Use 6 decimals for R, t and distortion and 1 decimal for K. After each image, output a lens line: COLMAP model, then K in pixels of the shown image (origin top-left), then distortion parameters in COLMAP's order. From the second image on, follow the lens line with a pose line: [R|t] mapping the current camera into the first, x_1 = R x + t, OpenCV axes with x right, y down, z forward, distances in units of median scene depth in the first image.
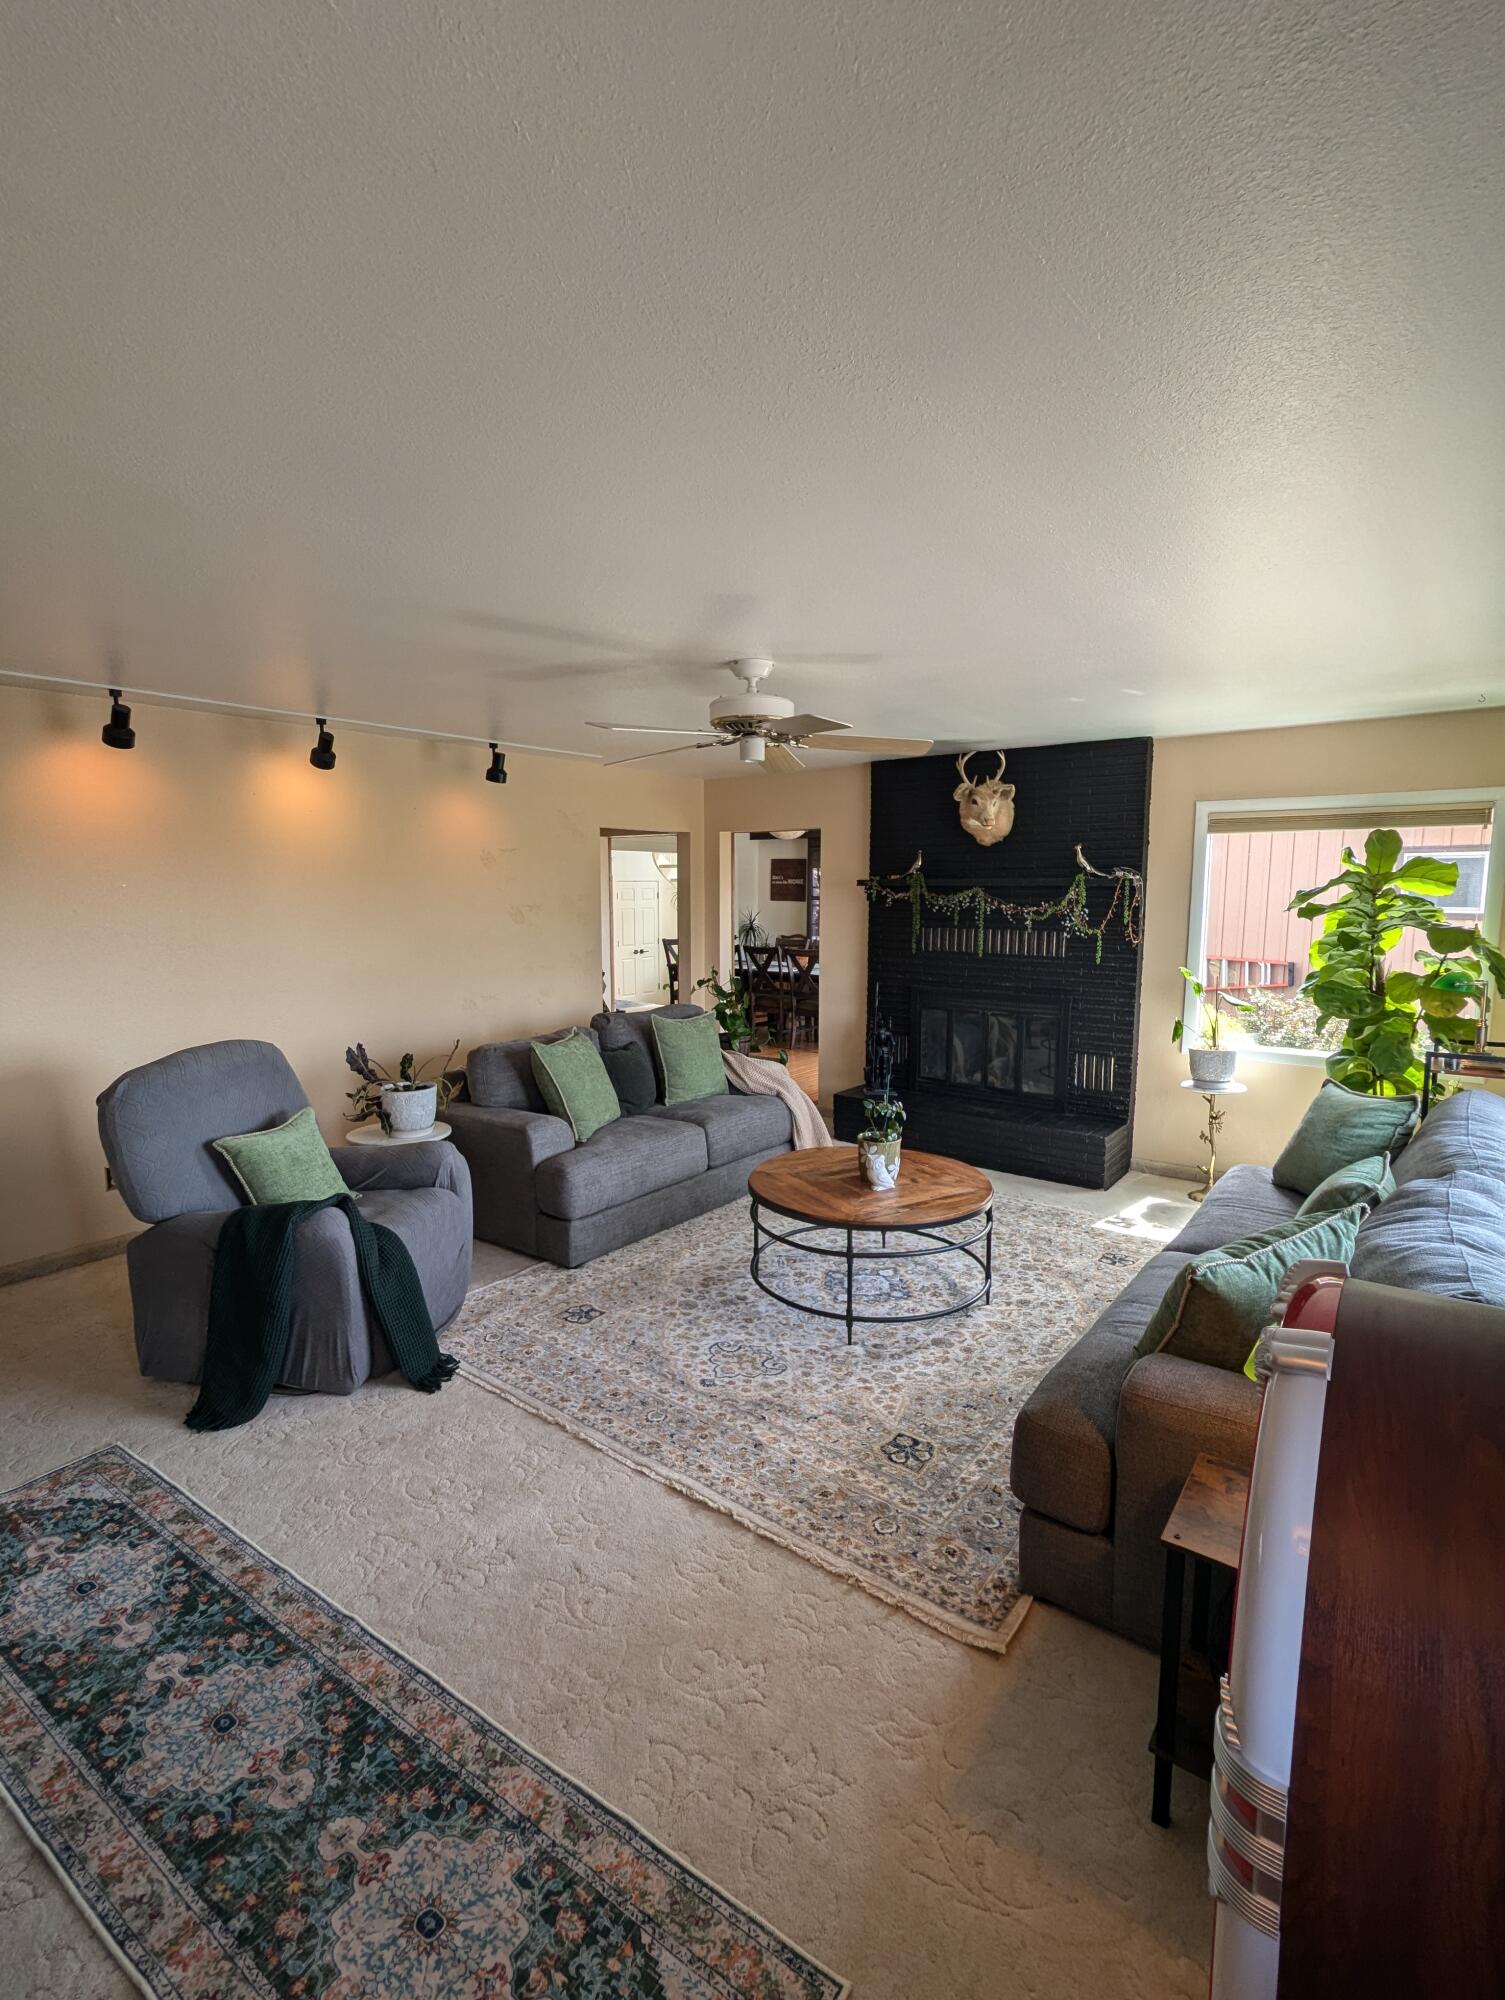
lens RADIAL K [[950.3, 0, 762.3], [0, 950.3, 1002.5], [0, 0, 1]] dist [0.000597, 0.002129]
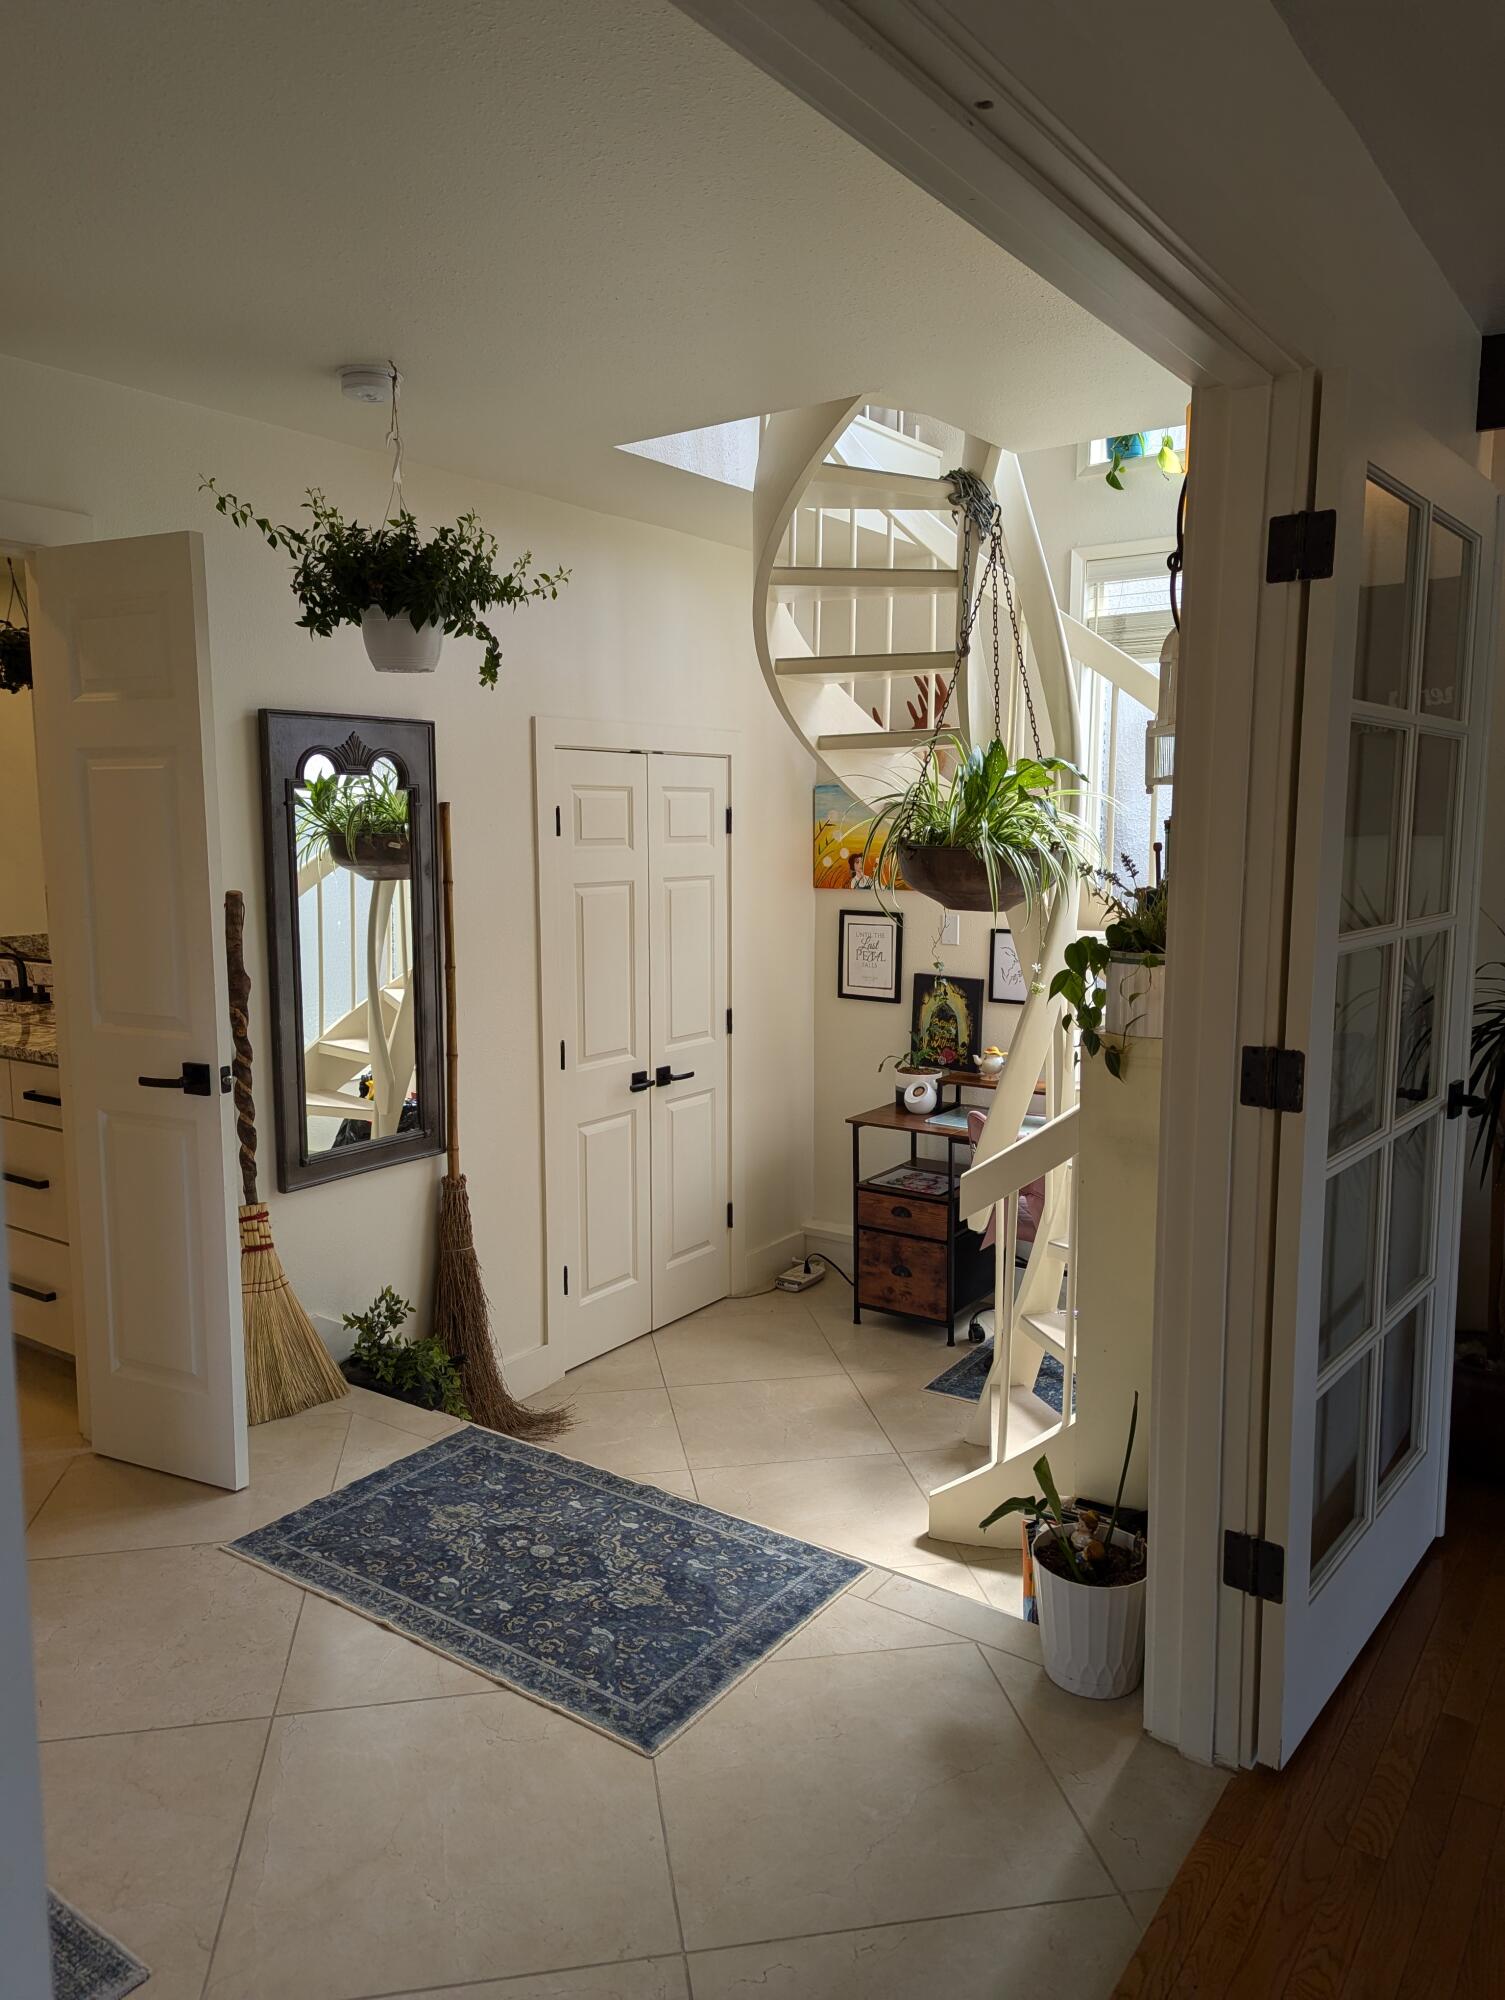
lens RADIAL K [[1406.5, 0, 752.0], [0, 1406.5, 1004.8], [0, 0, 1]] dist [0.045055, -0.002627]
pose [[0.999412, -0.008513, 0.033229, -0.234246], [0.008417, 0.999960, 0.003028, -0.142935], [-0.033253, -0.002747, 0.999443, 1.354618]]
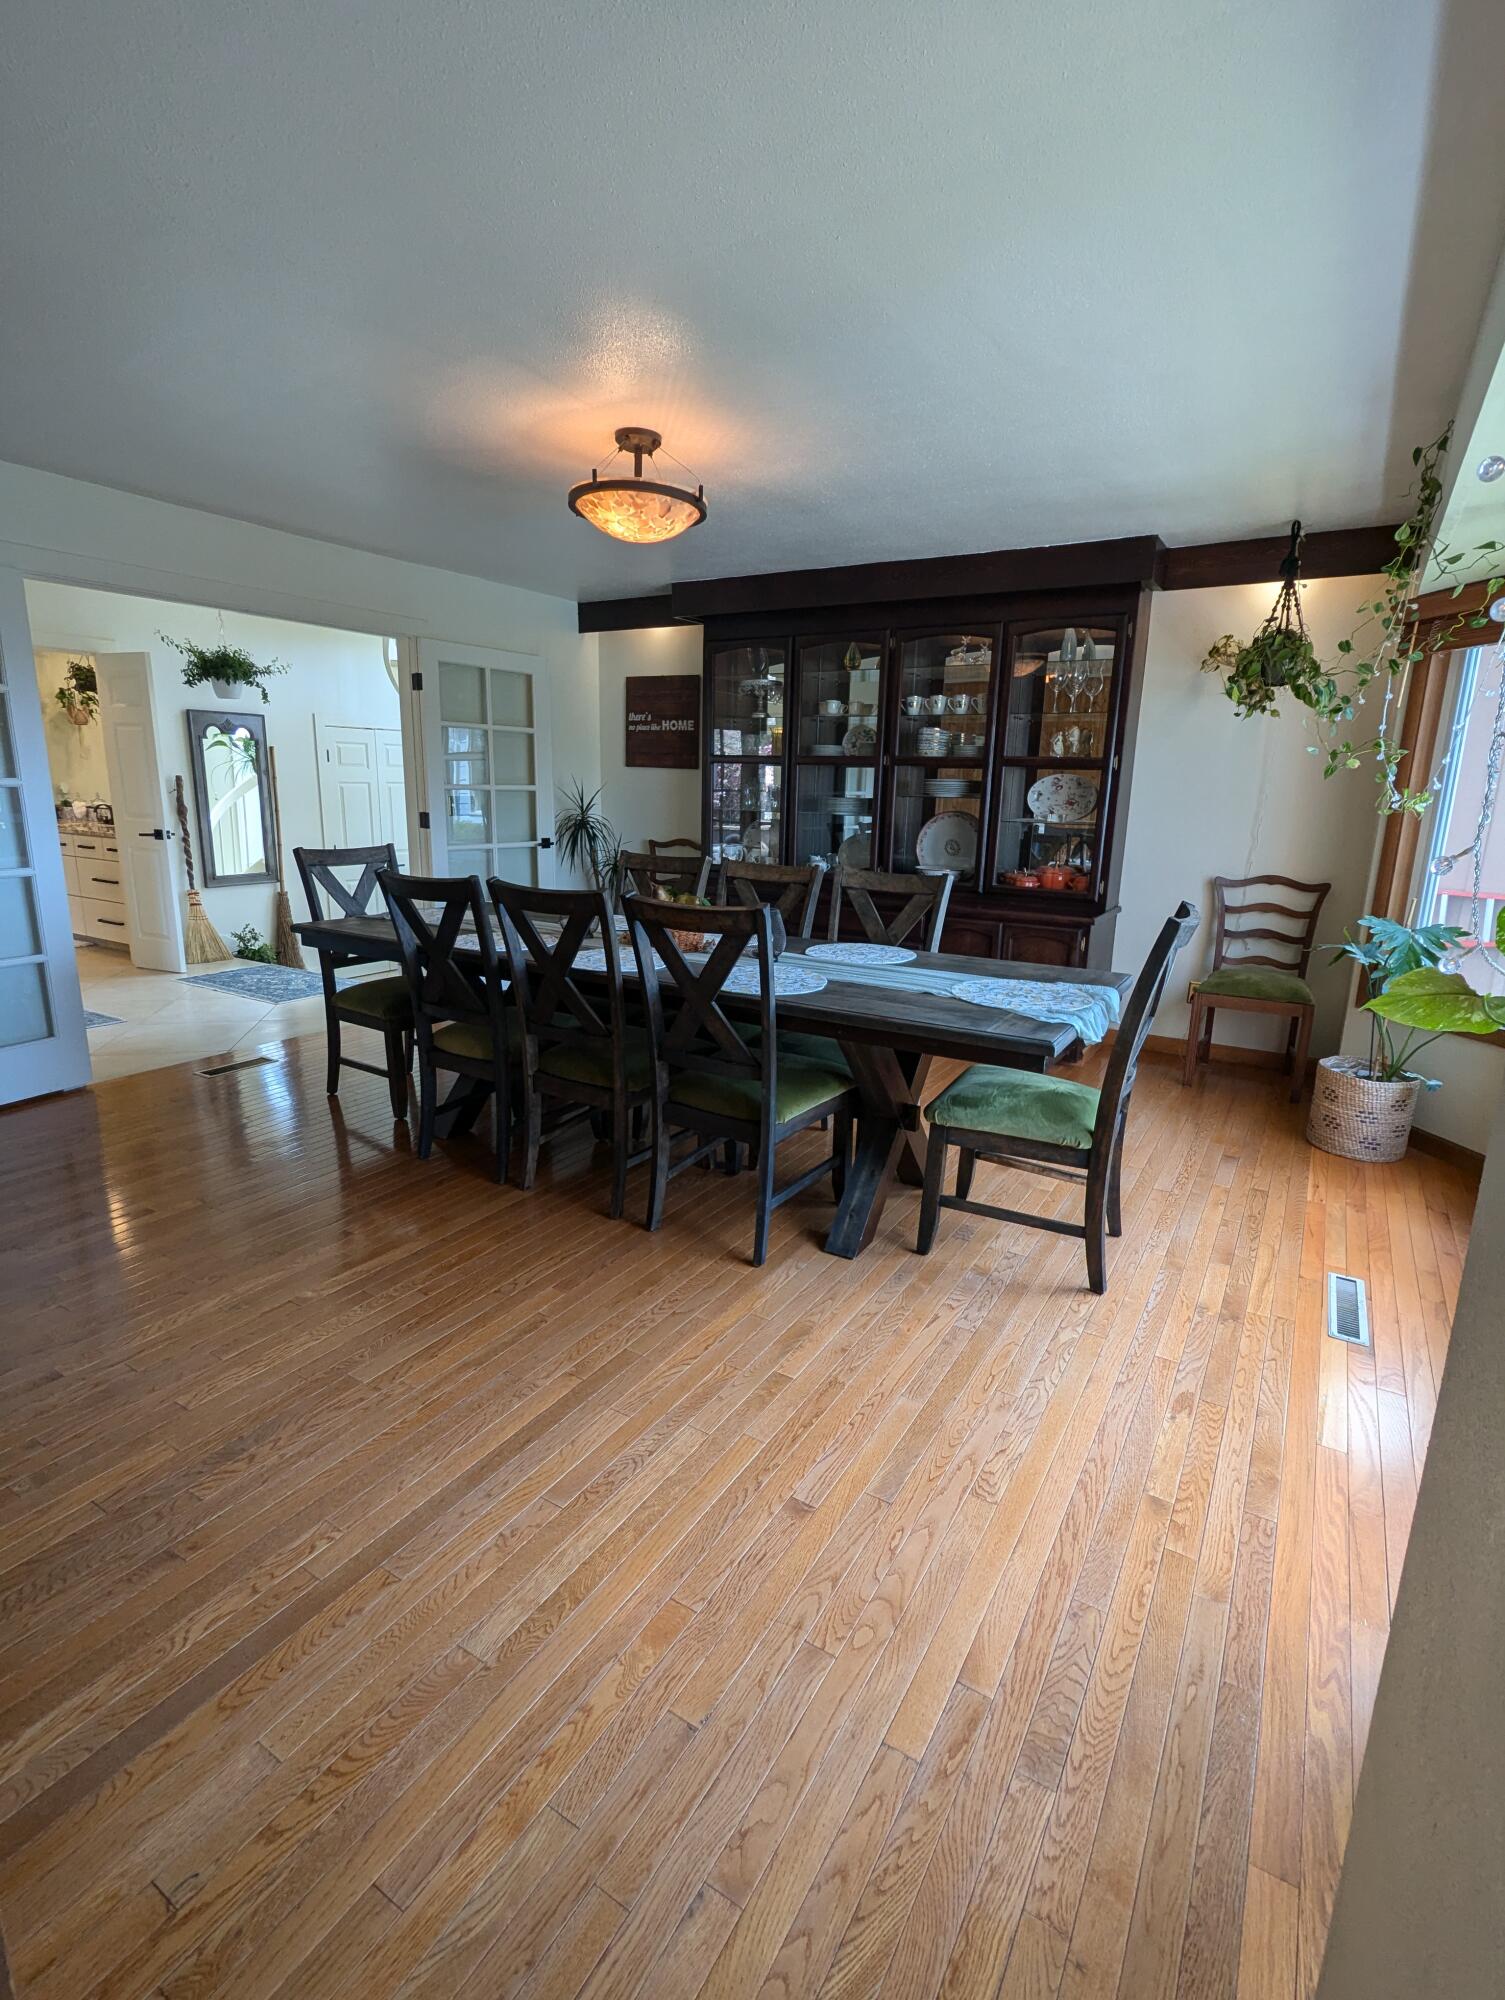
lens RADIAL K [[950.3, 0, 764.8], [0, 950.3, 1003.8], [0, 0, 1]] dist [0.000597, 0.002129]
pose [[0.993497, -0.004771, 0.113762, 0.040321], [-0.007101, 0.994581, 0.103721, -0.067607], [-0.113641, -0.103854, 0.988079, 0.887433]]
